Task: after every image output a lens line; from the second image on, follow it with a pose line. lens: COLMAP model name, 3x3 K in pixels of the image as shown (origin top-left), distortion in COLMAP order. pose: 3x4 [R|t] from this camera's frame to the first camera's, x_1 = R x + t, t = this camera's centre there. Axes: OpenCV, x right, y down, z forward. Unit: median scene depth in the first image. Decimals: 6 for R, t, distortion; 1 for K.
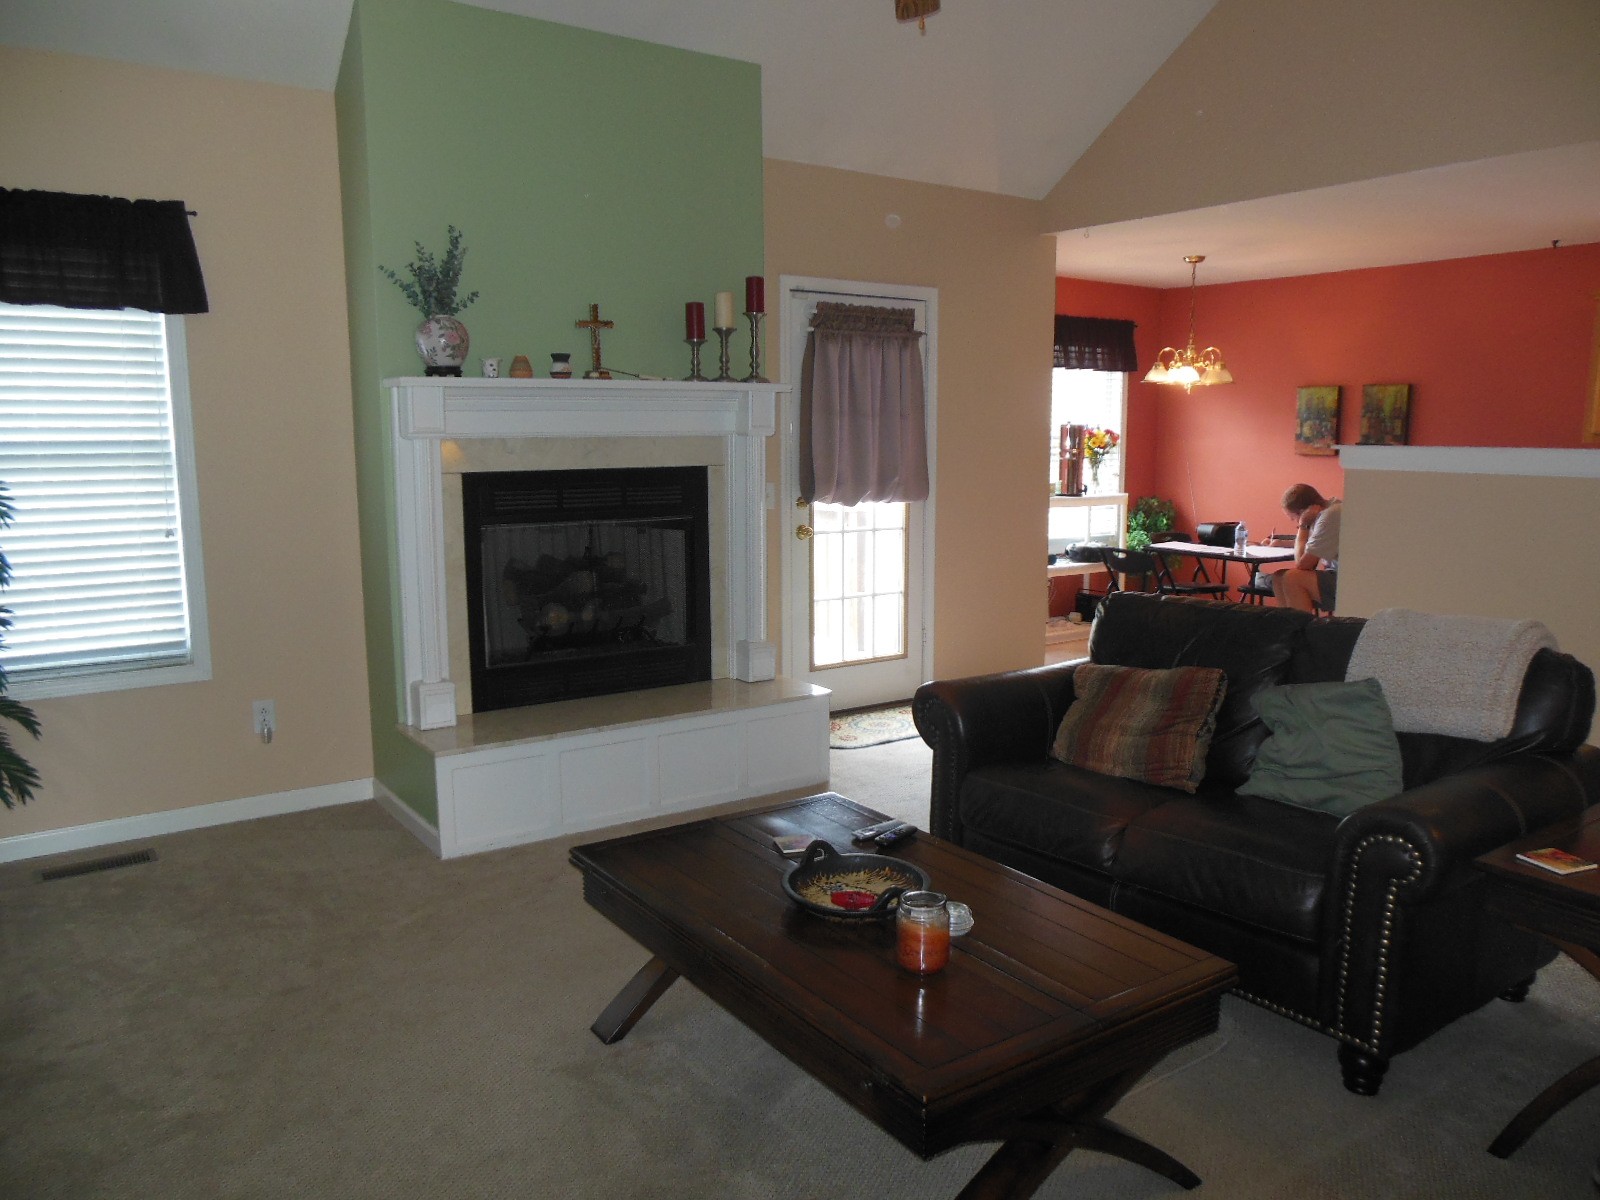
lens RADIAL K [[1191.1, 0, 810.1], [0, 1191.1, 599.5], [0, 0, 1]] dist [-0.056829, 0.057932]
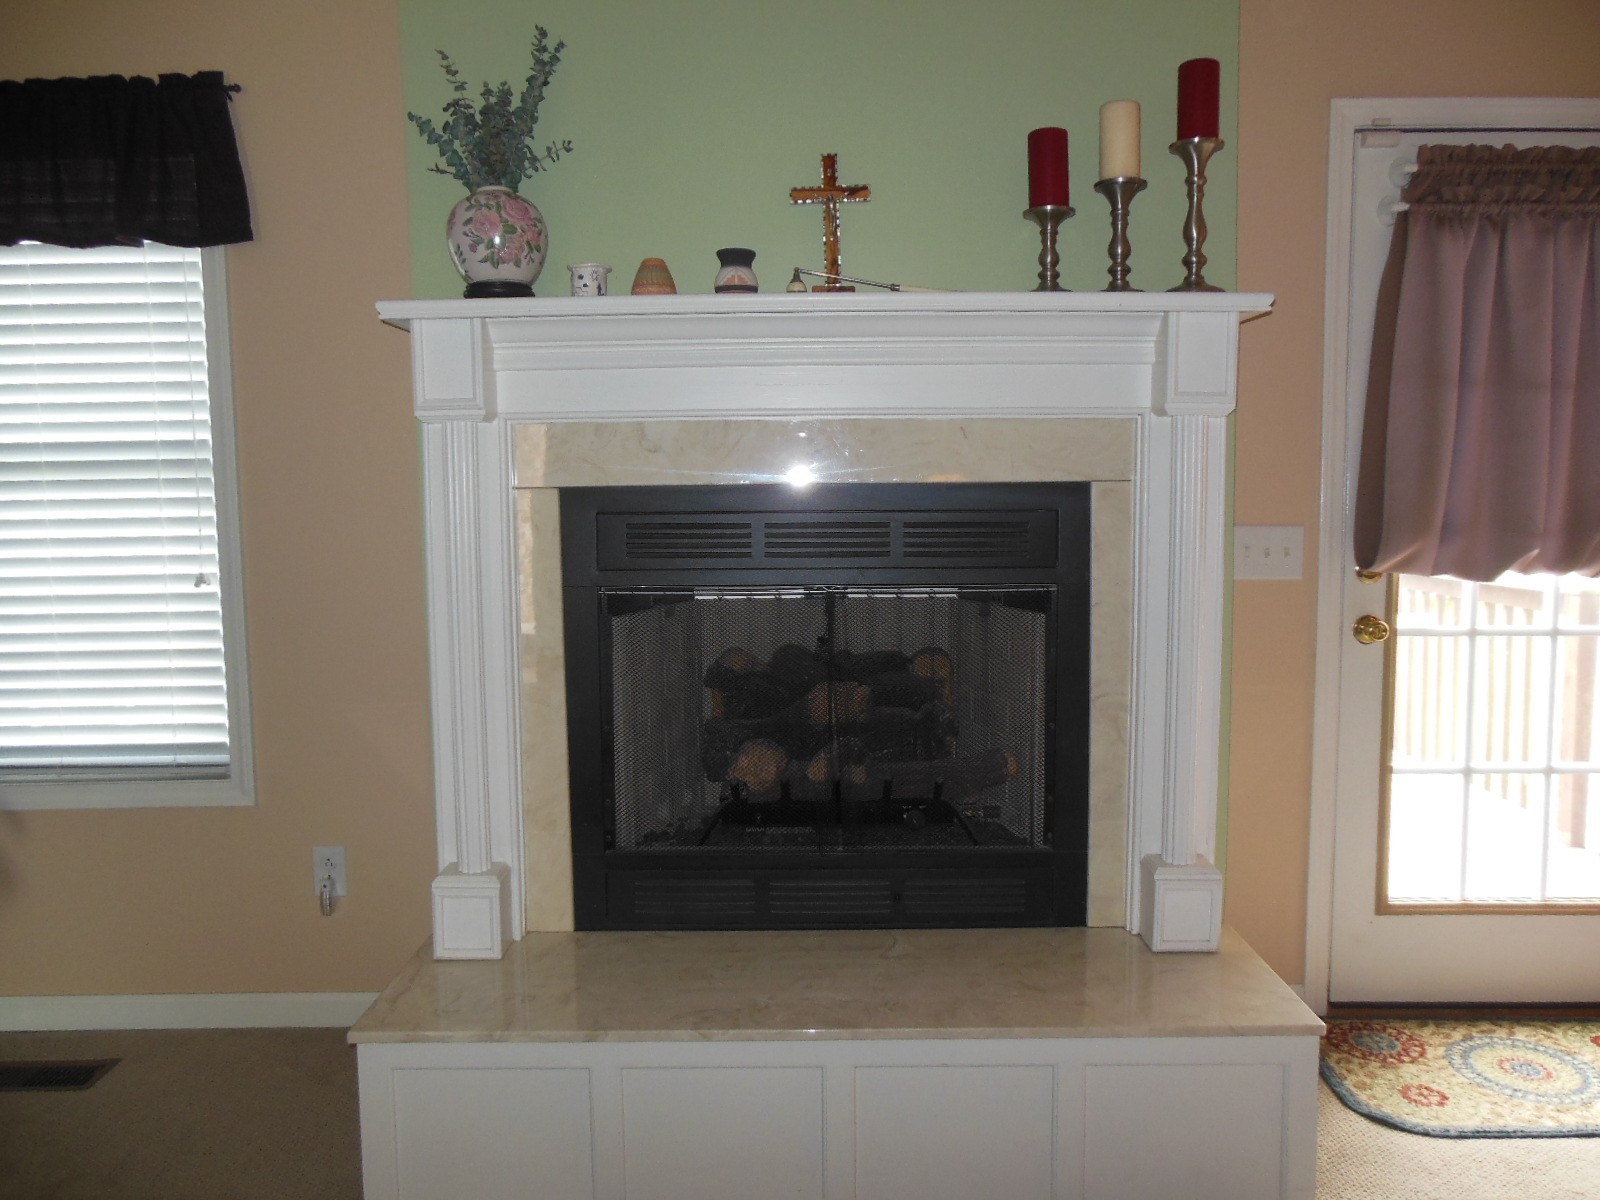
lens RADIAL K [[1191.1, 0, 805.4], [0, 1191.1, 616.3], [0, 0, 1]] dist [-0.056829, 0.057932]
pose [[0.814994, 0.049139, -0.577382, 0.098893], [-0.075515, 0.996908, -0.021748, -0.040175], [0.574527, 0.061325, 0.816185, 0.556776]]
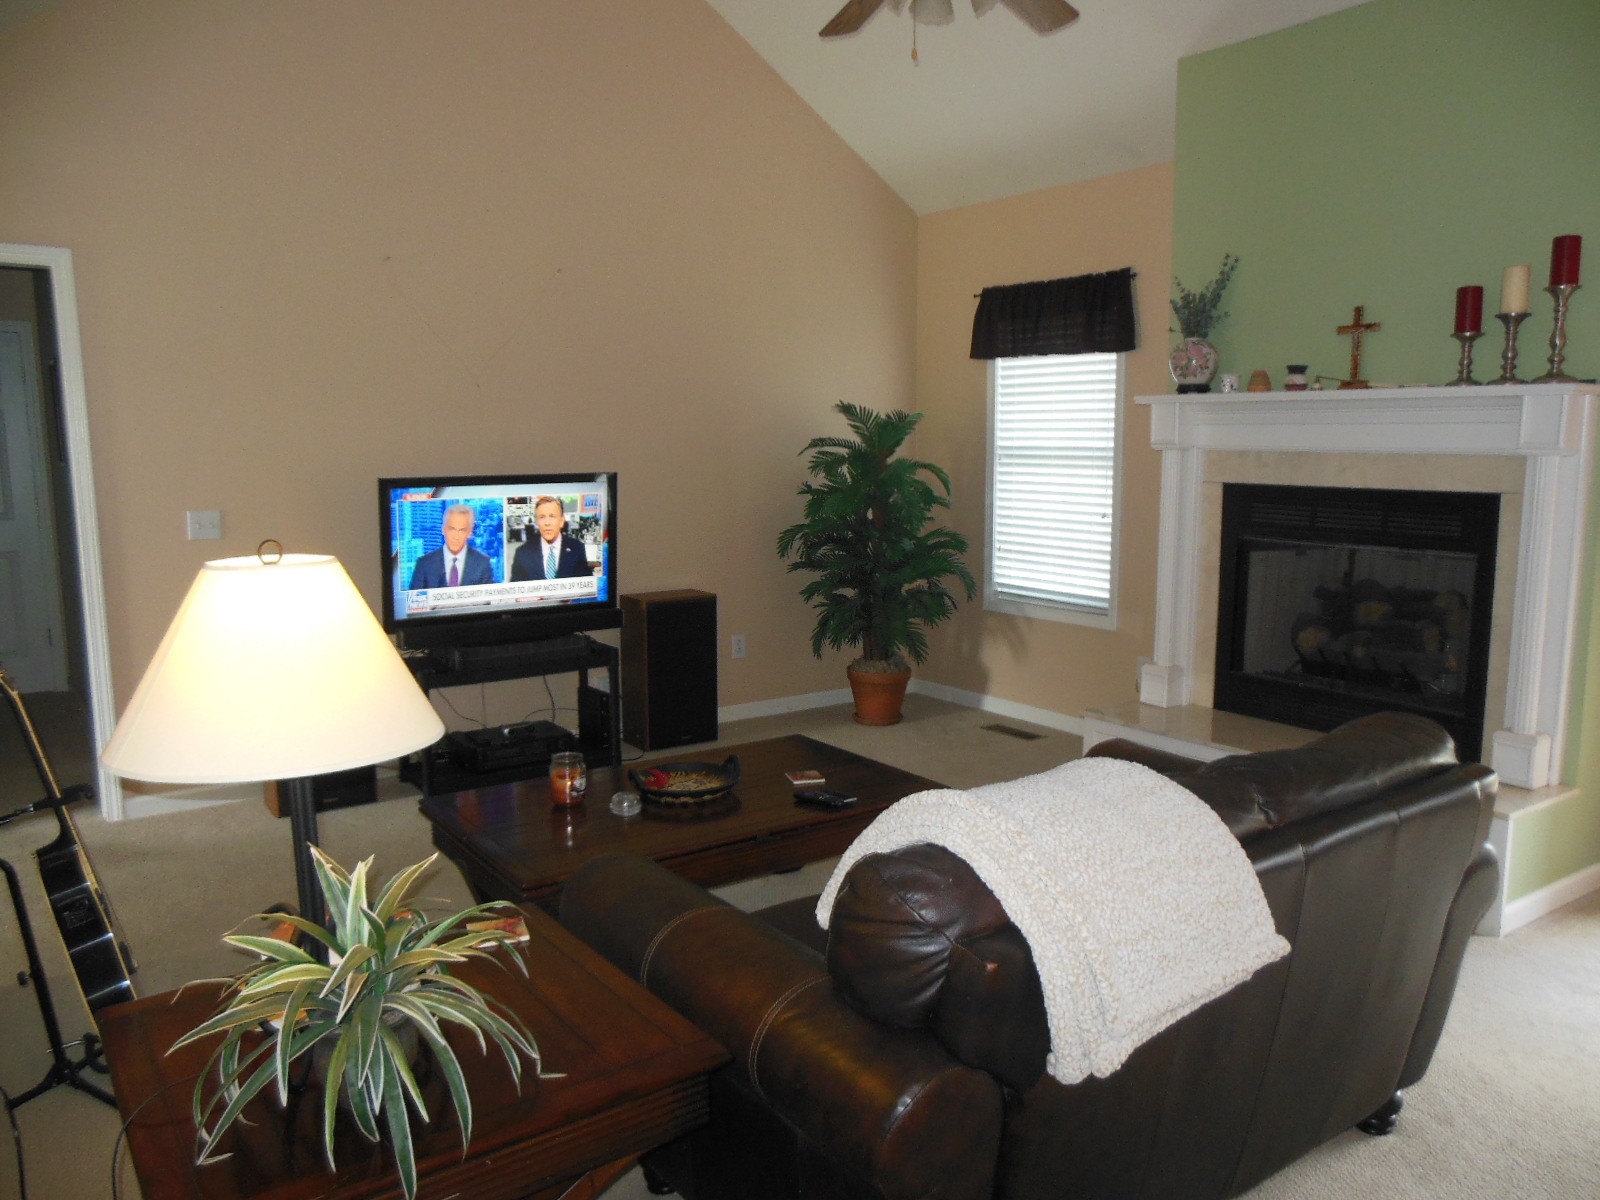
lens RADIAL K [[1191.1, 0, 794.6], [0, 1191.1, 600.0], [0, 0, 1]] dist [-0.056829, 0.057932]
pose [[-0.012368, 0.142117, -0.989773, 0.693138], [-0.140464, 0.979786, 0.142439, -0.089550], [0.990008, 0.140789, 0.007844, 0.554220]]
